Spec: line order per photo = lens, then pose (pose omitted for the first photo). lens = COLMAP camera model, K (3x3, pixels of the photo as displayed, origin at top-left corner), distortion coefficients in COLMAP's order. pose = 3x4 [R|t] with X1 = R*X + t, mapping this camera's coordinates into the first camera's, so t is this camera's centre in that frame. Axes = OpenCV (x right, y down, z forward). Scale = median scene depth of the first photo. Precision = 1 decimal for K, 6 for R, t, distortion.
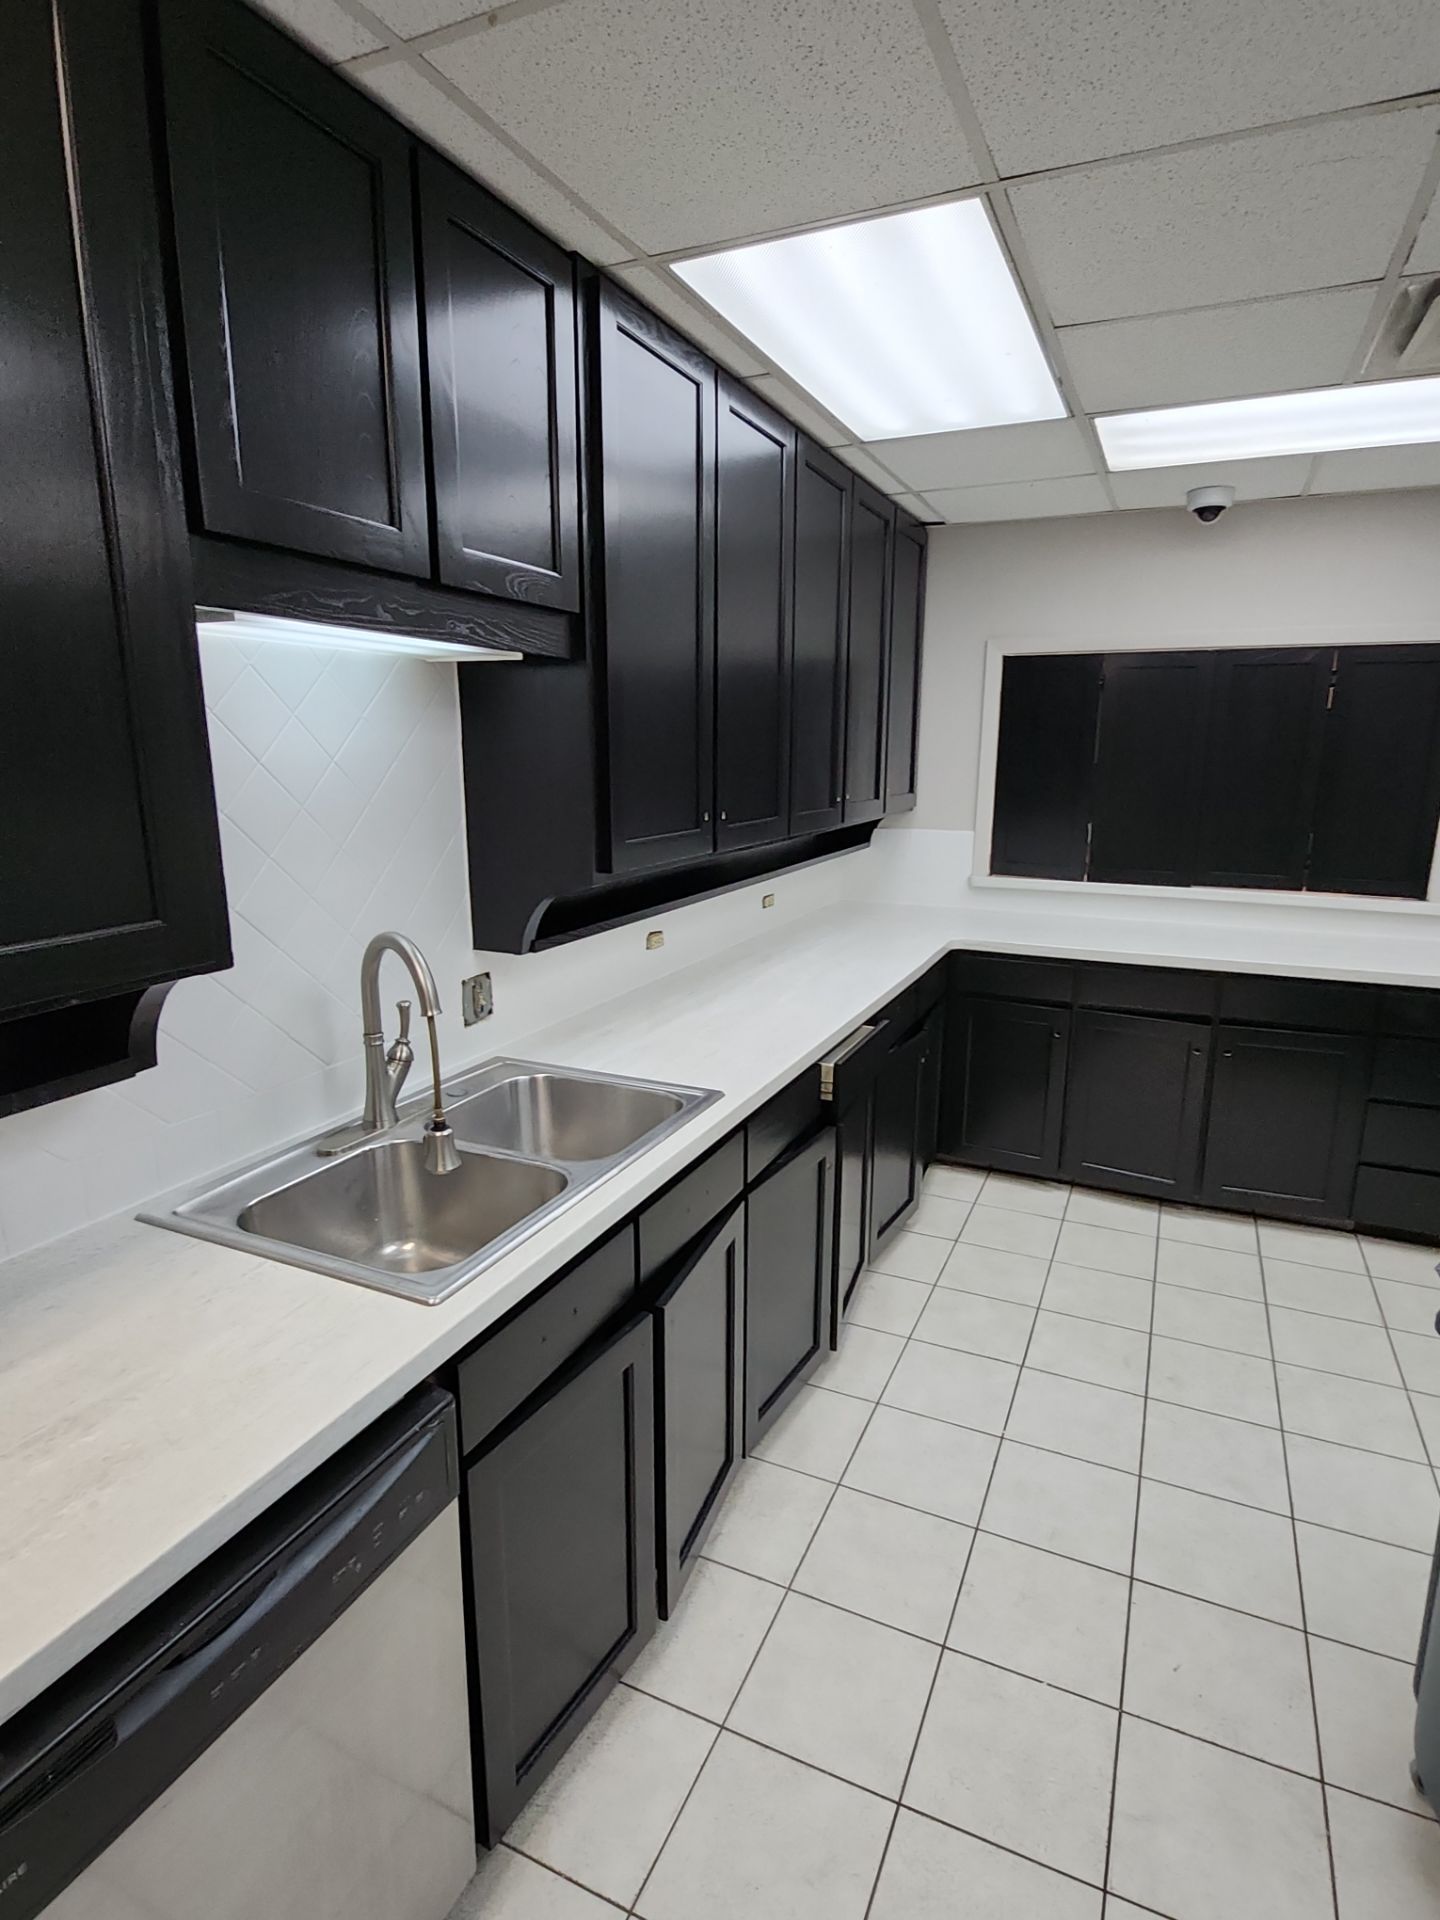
lens RADIAL K [[975.6, 0, 720.0], [0, 975.6, 960.0], [0, 0, 1]] dist [-0.029781, 0.000240]
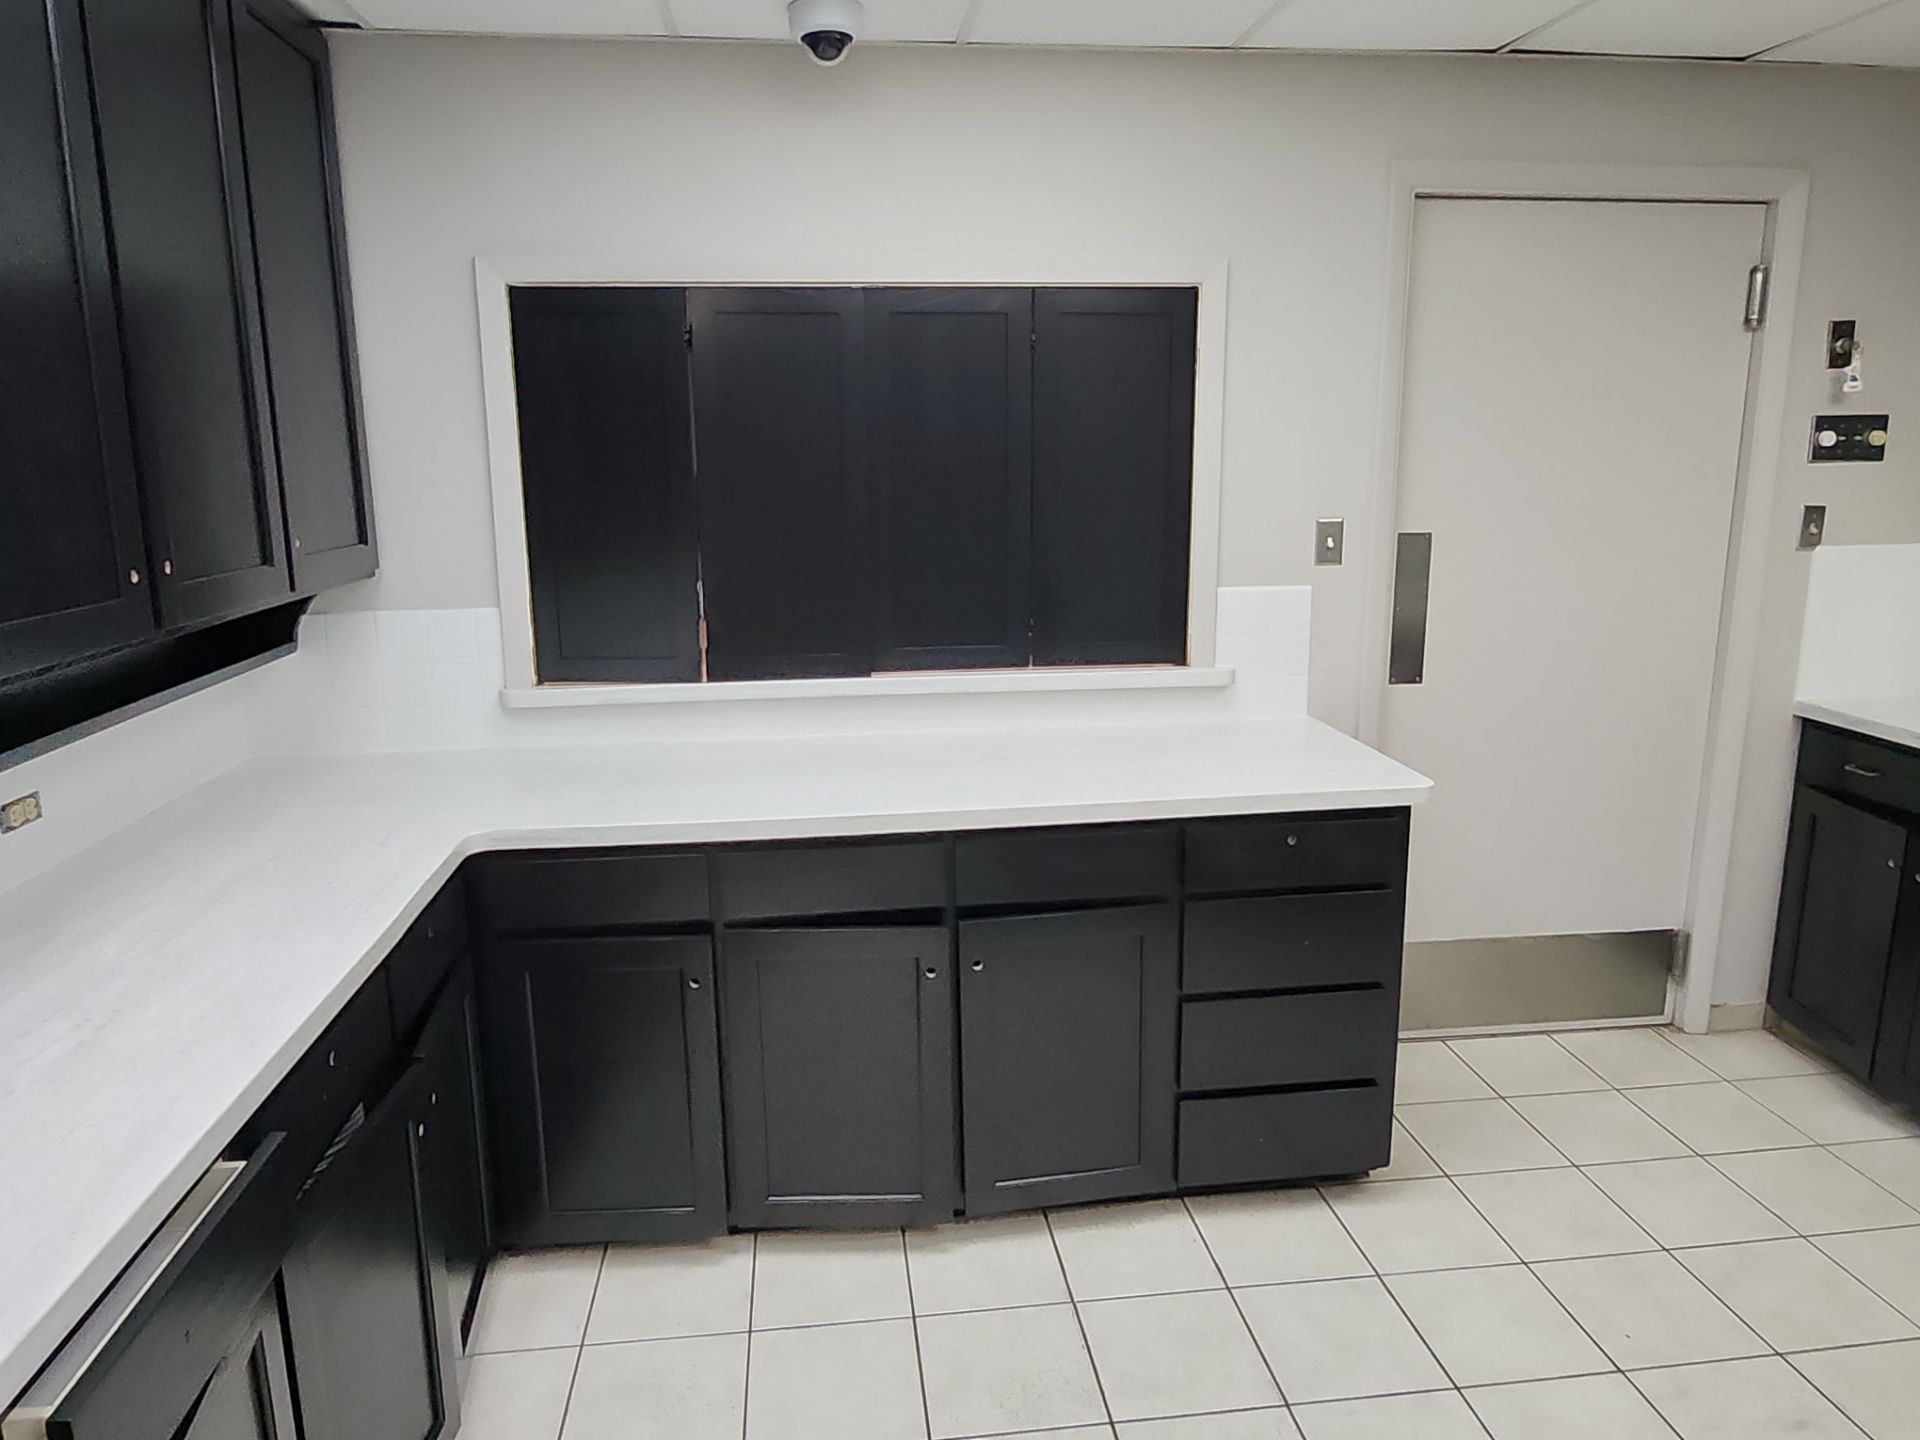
lens RADIAL K [[1239.7, 0, 960.0], [0, 1239.7, 720.0], [0, 0, 1]] dist [0.001923, 0.000780]
pose [[0.842190, -0.124710, 0.524561, 0.119183], [0.126958, 0.991396, 0.031863, -0.066229], [-0.524021, 0.039763, 0.850776, 0.305827]]
